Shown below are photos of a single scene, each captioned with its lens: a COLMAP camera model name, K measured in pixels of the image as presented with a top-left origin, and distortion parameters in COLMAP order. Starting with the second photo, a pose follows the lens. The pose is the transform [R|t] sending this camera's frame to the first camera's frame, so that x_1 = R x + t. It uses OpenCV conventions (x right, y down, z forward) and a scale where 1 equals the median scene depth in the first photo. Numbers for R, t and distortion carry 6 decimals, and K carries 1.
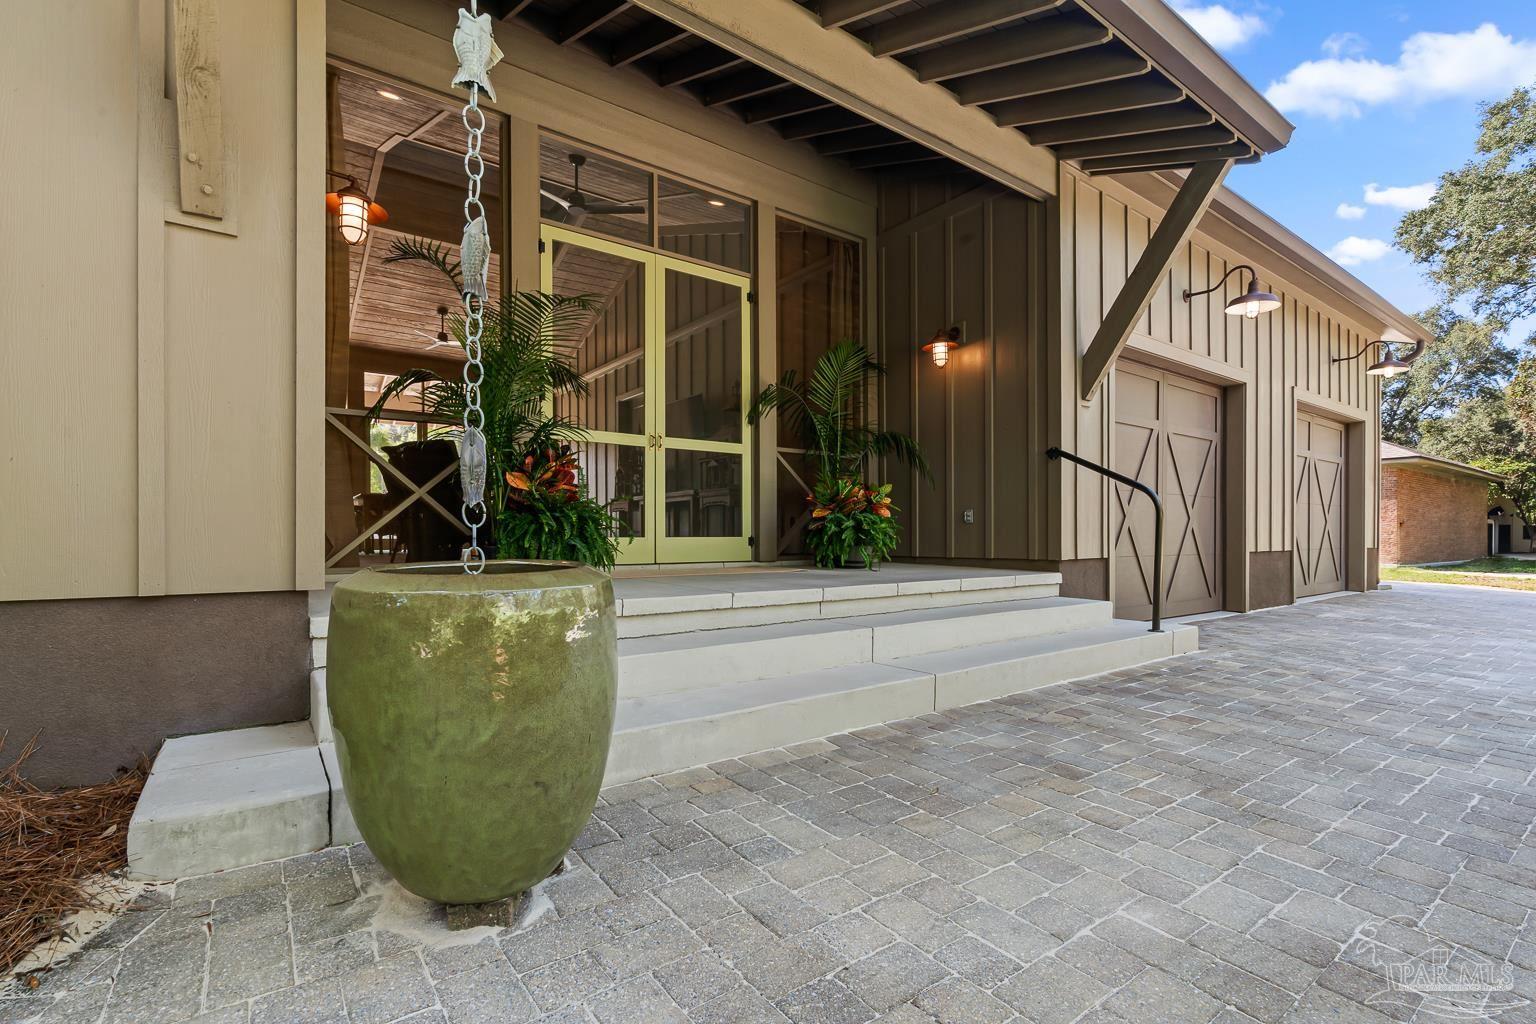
lens RADIAL K [[700.5, 0, 773.5], [0, 700.5, 537.0], [0, 0, 1]] dist [0.000472, 0.000371]
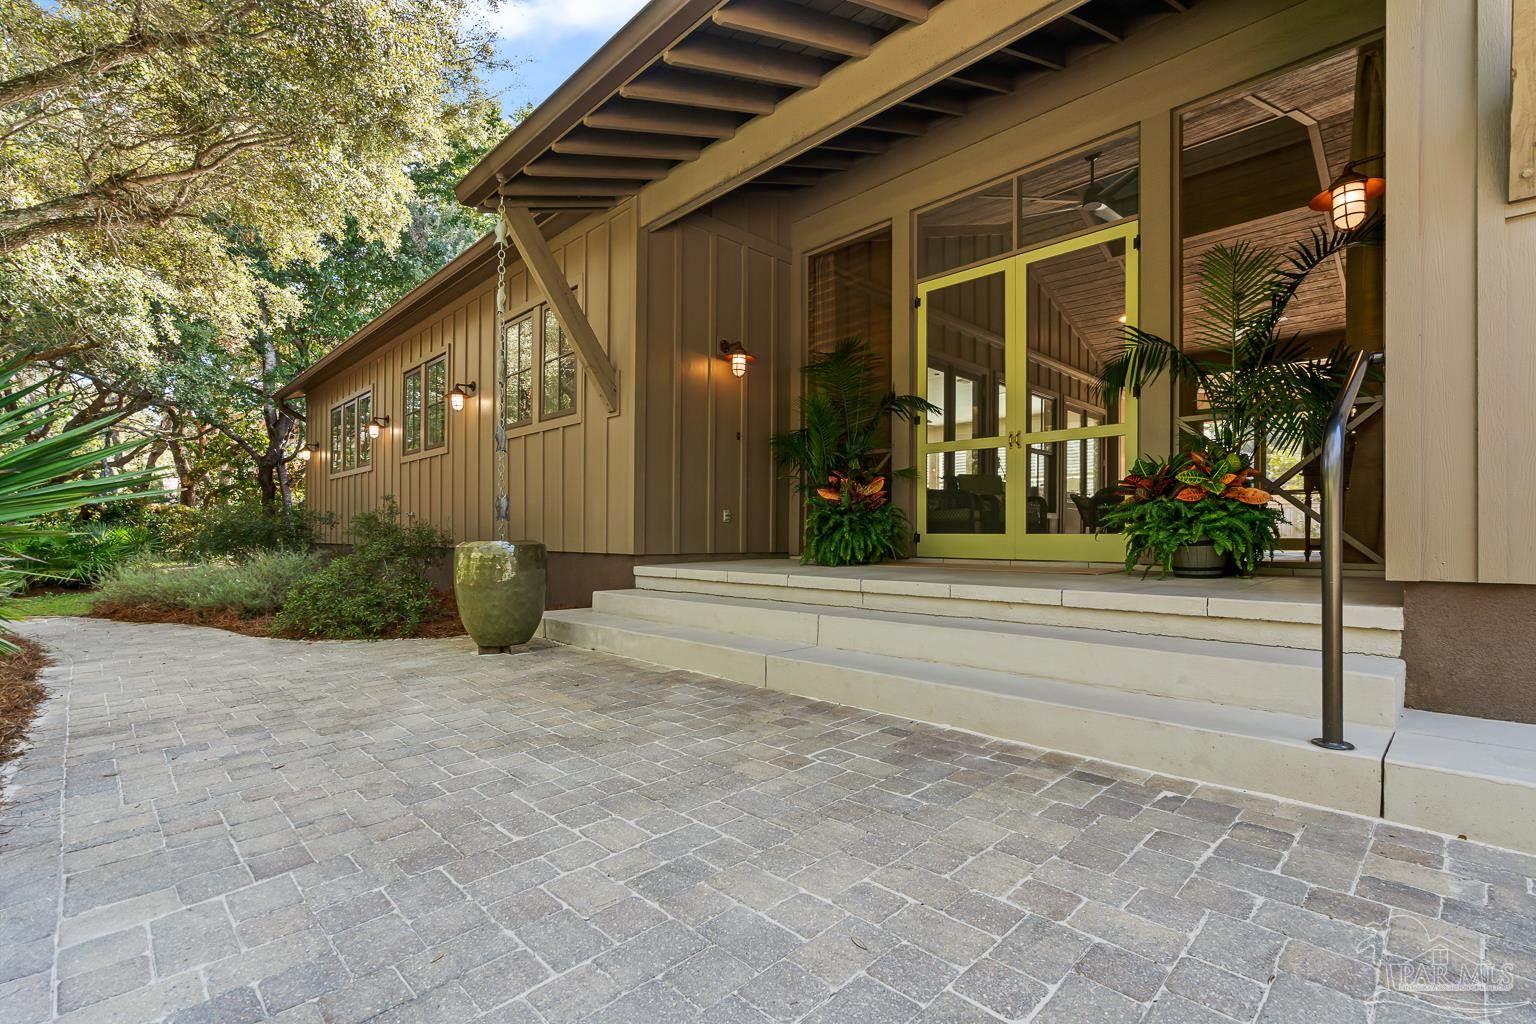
lens RADIAL K [[700.5, 0, 773.5], [0, 700.5, 537.0], [0, 0, 1]] dist [0.000472, 0.000371]
pose [[0.146013, 0.008021, -0.989250, 1.382937], [0.002050, 0.999963, 0.008411, -0.004247], [0.989281, -0.003256, 0.145991, 0.865021]]
